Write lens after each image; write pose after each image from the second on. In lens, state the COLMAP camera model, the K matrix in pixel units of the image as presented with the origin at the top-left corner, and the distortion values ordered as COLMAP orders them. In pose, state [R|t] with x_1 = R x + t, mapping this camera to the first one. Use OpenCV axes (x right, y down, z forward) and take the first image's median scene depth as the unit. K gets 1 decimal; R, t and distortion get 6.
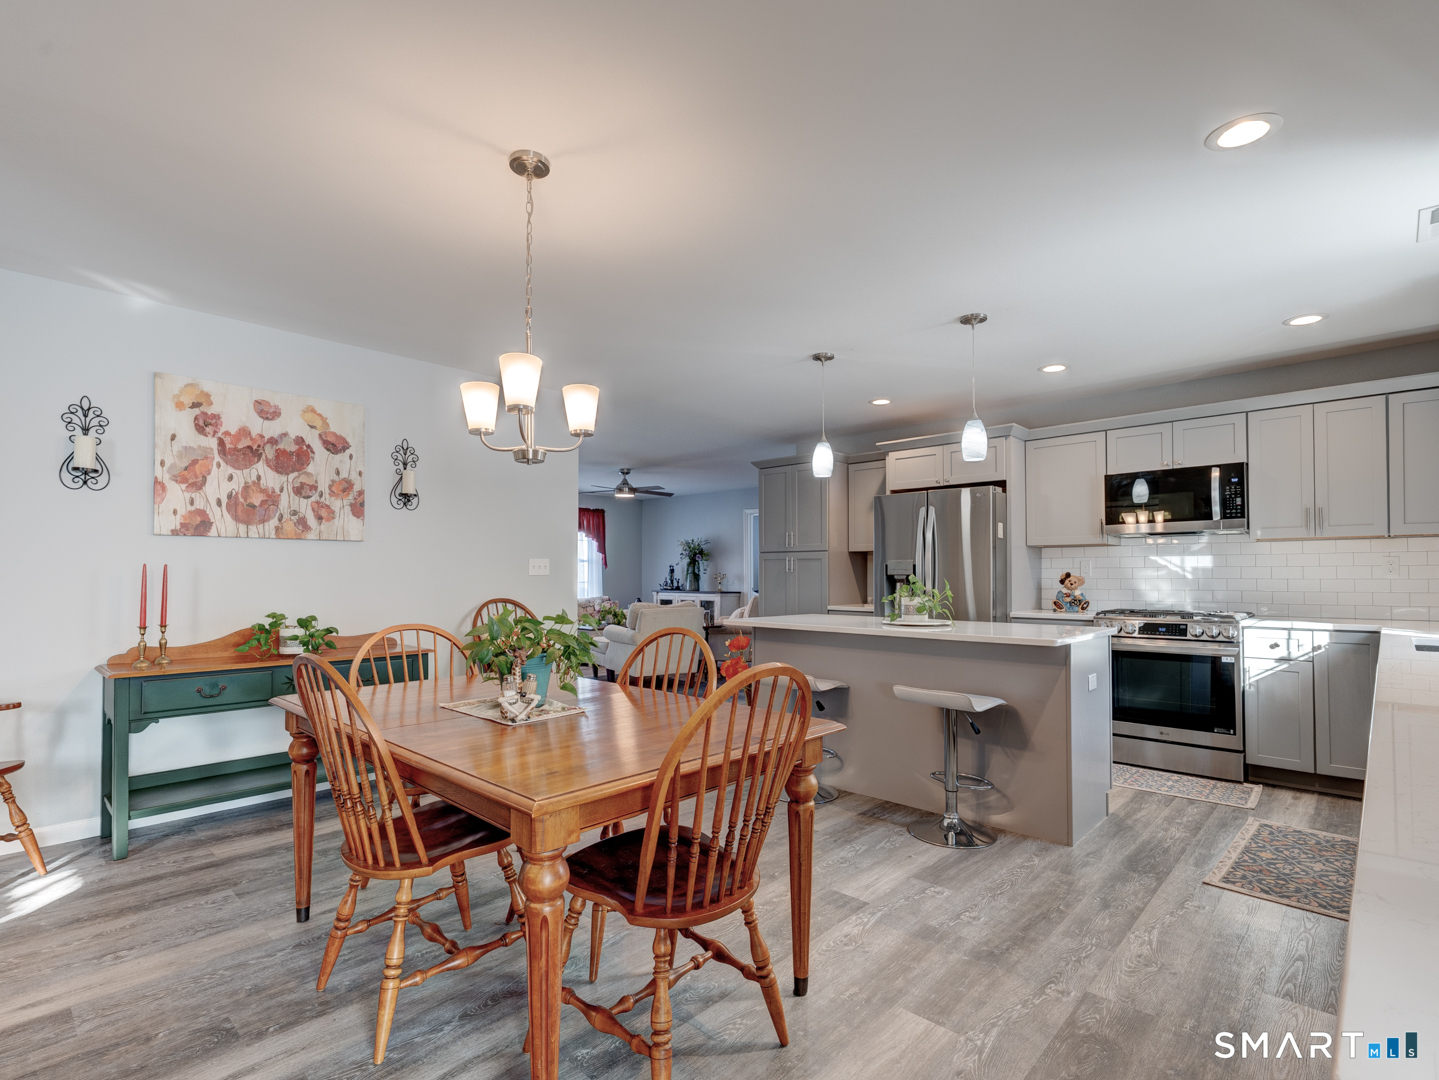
lens RADIAL K [[705.4, 0, 731.0], [0, 705.4, 562.6], [0, 0, 1]] dist [-0.000855, -0.000833]
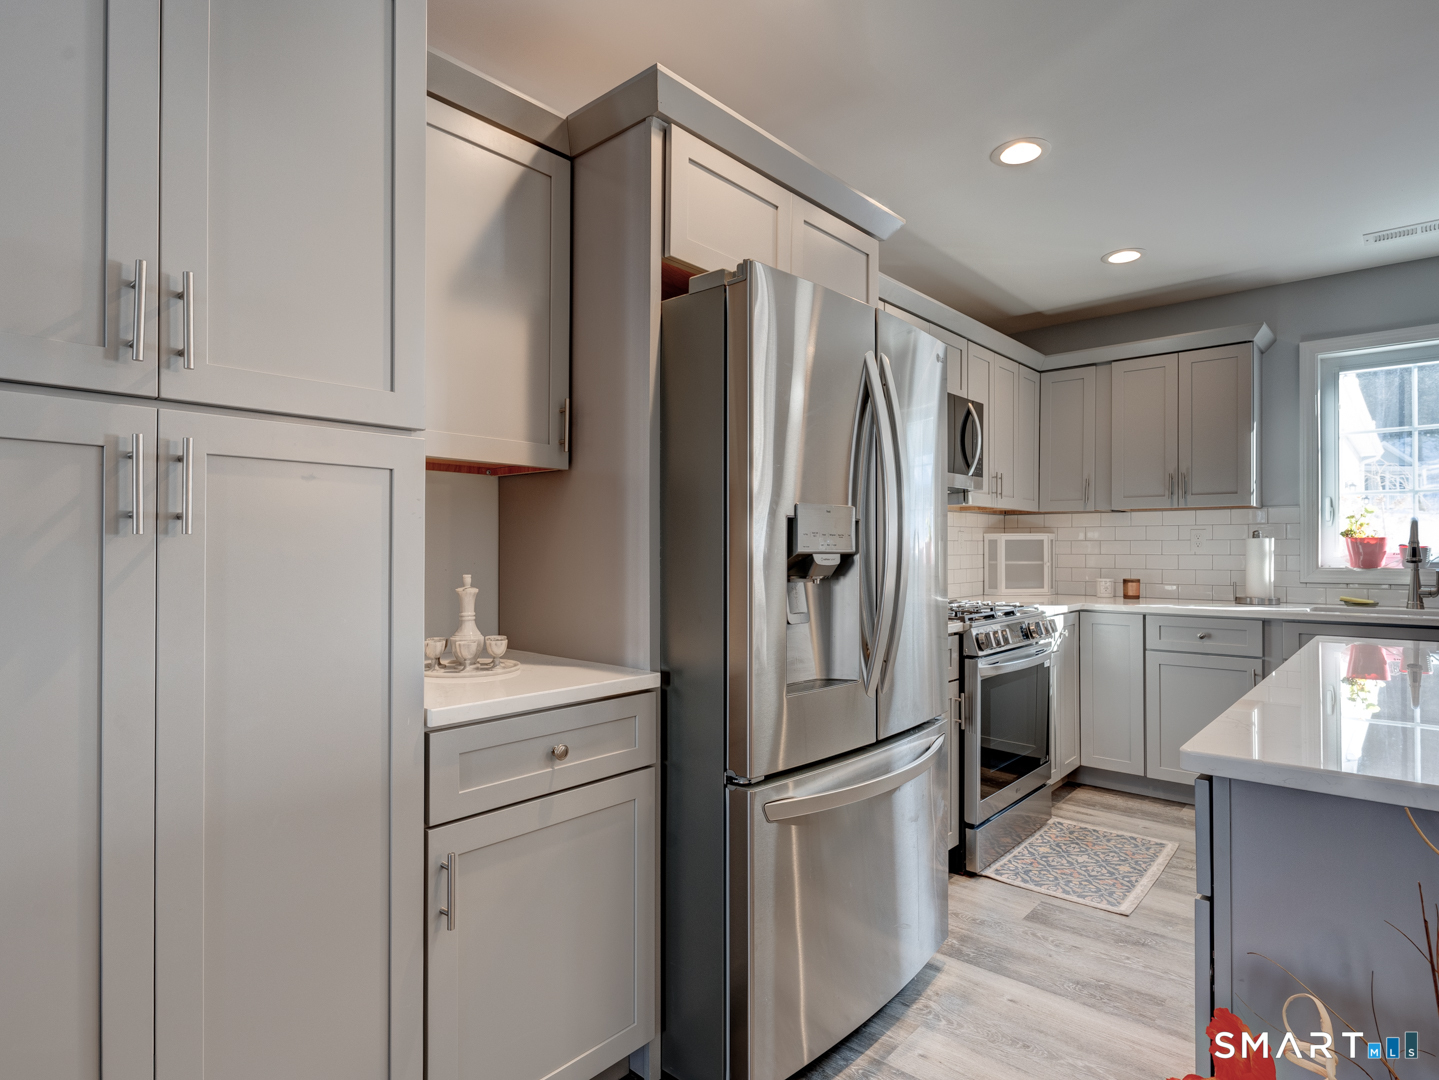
lens RADIAL K [[793.1, 0, 710.9], [0, 793.1, 545.5], [0, 0, 1]] dist [0.001629, 0.000352]
pose [[-0.016807, 0.006019, 0.999841, -0.136770], [-0.016621, 0.999842, -0.006298, 0.022916], [-0.999721, -0.016724, -0.016704, 1.379669]]
